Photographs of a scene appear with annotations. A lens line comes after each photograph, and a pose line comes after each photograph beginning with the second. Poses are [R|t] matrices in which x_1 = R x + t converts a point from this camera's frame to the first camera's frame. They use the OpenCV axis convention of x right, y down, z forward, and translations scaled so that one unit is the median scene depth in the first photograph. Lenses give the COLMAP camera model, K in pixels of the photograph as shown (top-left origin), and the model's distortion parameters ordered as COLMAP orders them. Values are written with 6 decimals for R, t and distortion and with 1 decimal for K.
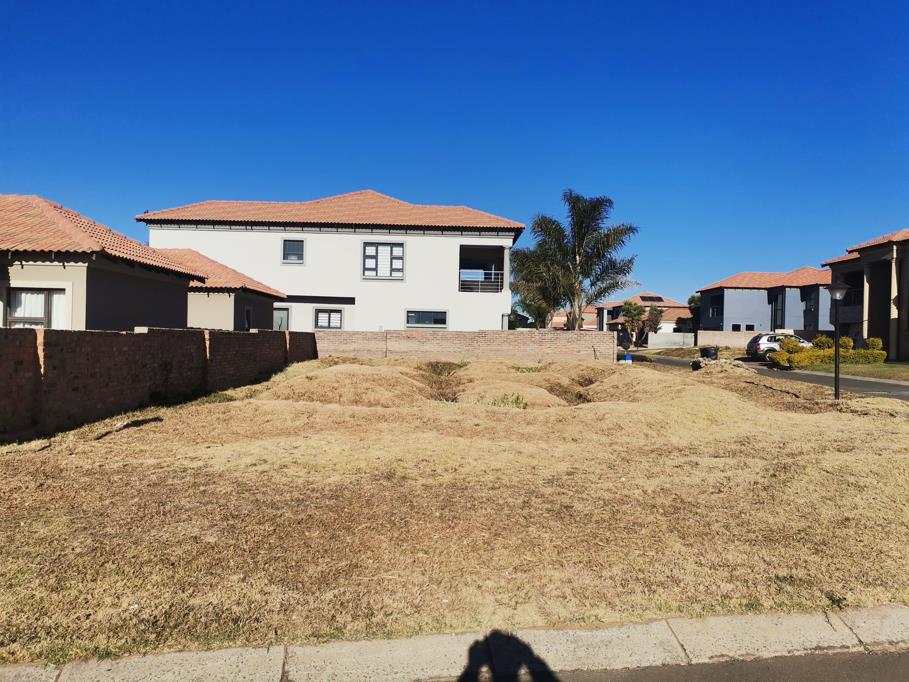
lens RADIAL K [[697.7, 0, 473.4], [0, 697.7, 343.2], [0, 0, 1]] dist [-0.006535, -0.015170]
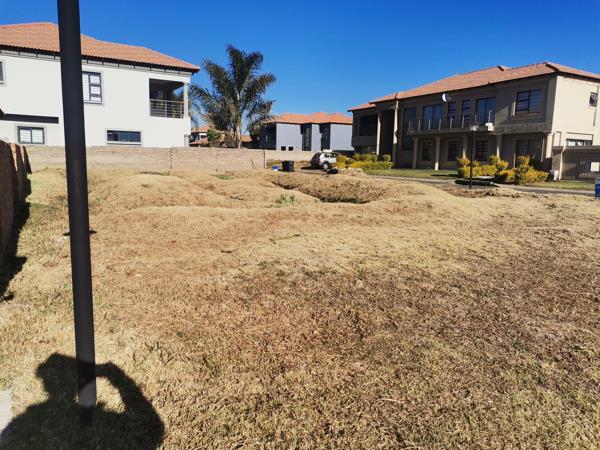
lens RADIAL K [[460.5, 0, 312.5], [0, 460.5, 226.5], [0, 0, 1]] dist [-0.006535, -0.015170]
pose [[0.849204, -0.076640, 0.522475, -0.222955], [0.001324, 0.989718, 0.143026, 0.006216], [-0.528064, -0.120766, 0.840574, 0.107844]]
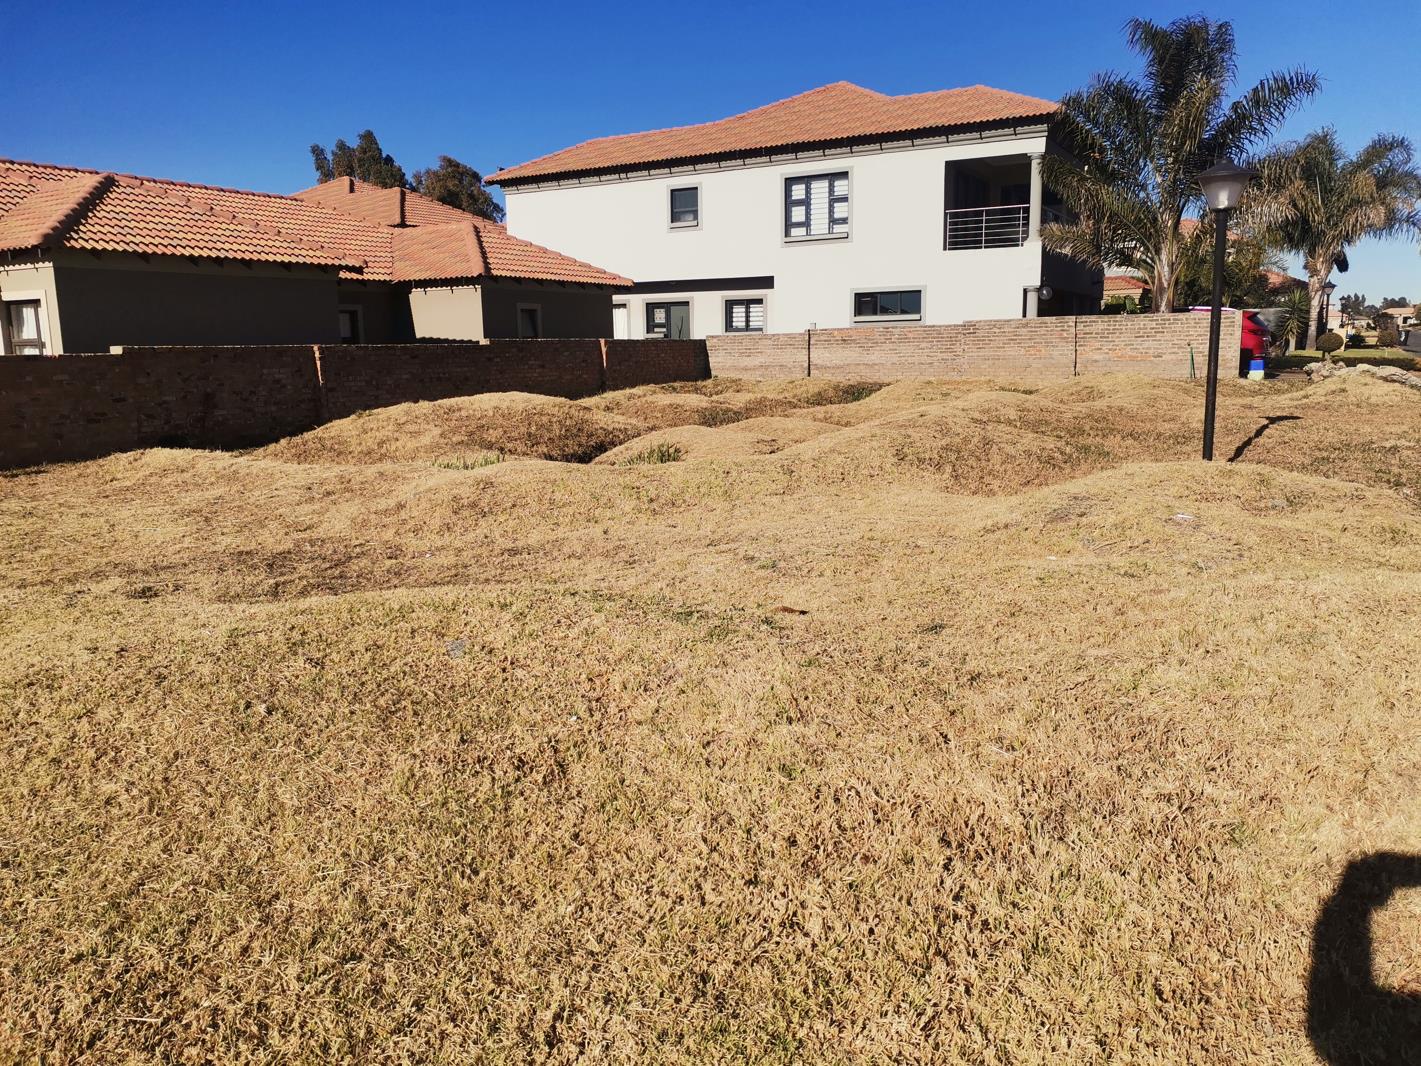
lens RADIAL K [[1090.7, 0, 740.0], [0, 1090.7, 536.5], [0, 0, 1]] dist [-0.006535, -0.015170]
pose [[0.866481, 0.043977, -0.497270, 0.274217], [0.037895, 0.987444, 0.153358, 0.009877], [0.497770, -0.151726, 0.853935, 0.157876]]
